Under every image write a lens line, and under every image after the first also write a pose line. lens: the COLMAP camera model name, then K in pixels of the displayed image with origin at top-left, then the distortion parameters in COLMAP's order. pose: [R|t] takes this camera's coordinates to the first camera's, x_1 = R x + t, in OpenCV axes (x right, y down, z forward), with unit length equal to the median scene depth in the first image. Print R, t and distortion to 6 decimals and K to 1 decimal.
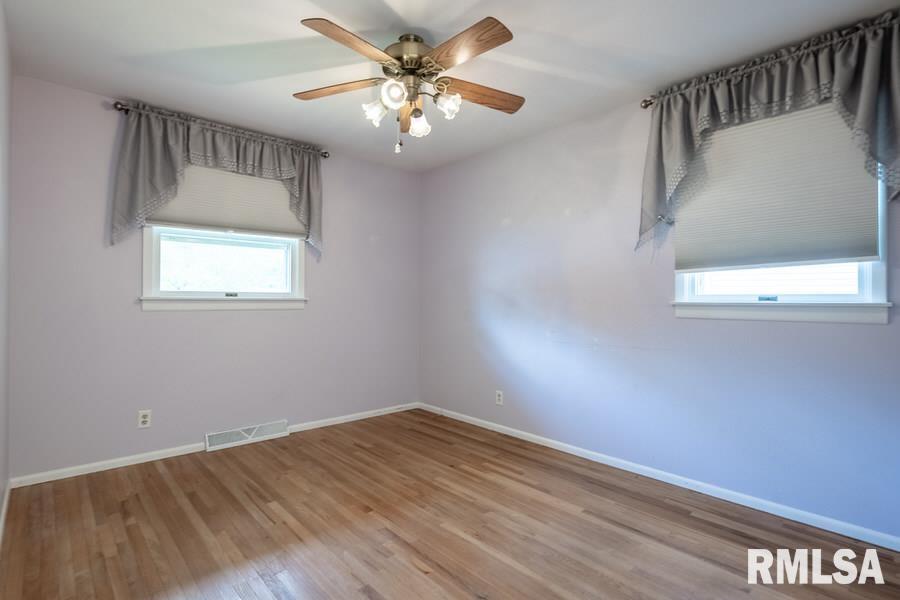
lens RADIAL K [[490.6, 0, 450.0], [0, 490.6, 300.0], [0, 0, 1]] dist [0.001529, 0.000246]
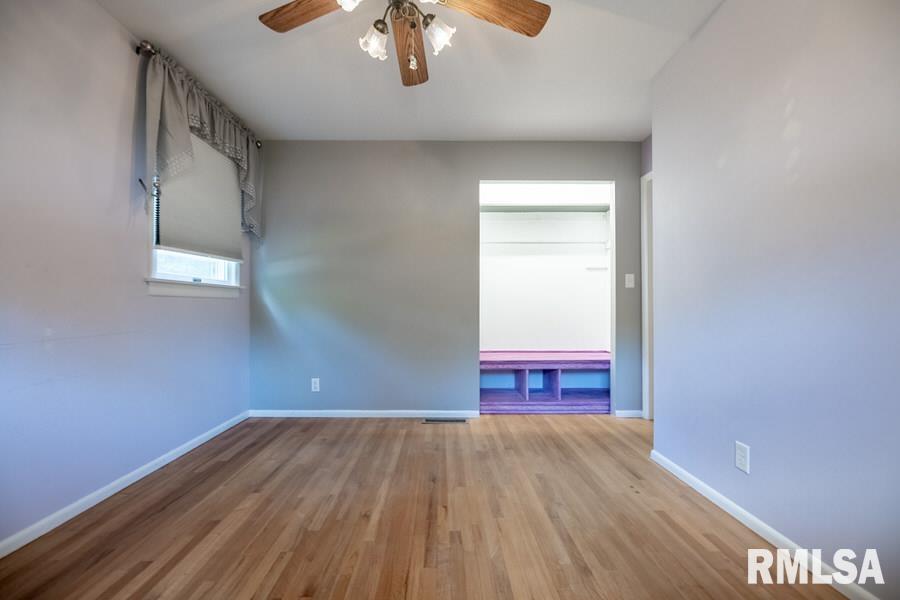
lens RADIAL K [[394.7, 0, 450.0], [0, 394.7, 300.0], [0, 0, 1]] dist [-0.001653, -0.000504]
pose [[-0.781783, 0.008636, 0.623491, -0.526579], [0.002673, 0.999941, -0.010499, 0.063054], [-0.623545, -0.006541, -0.781760, 1.413567]]
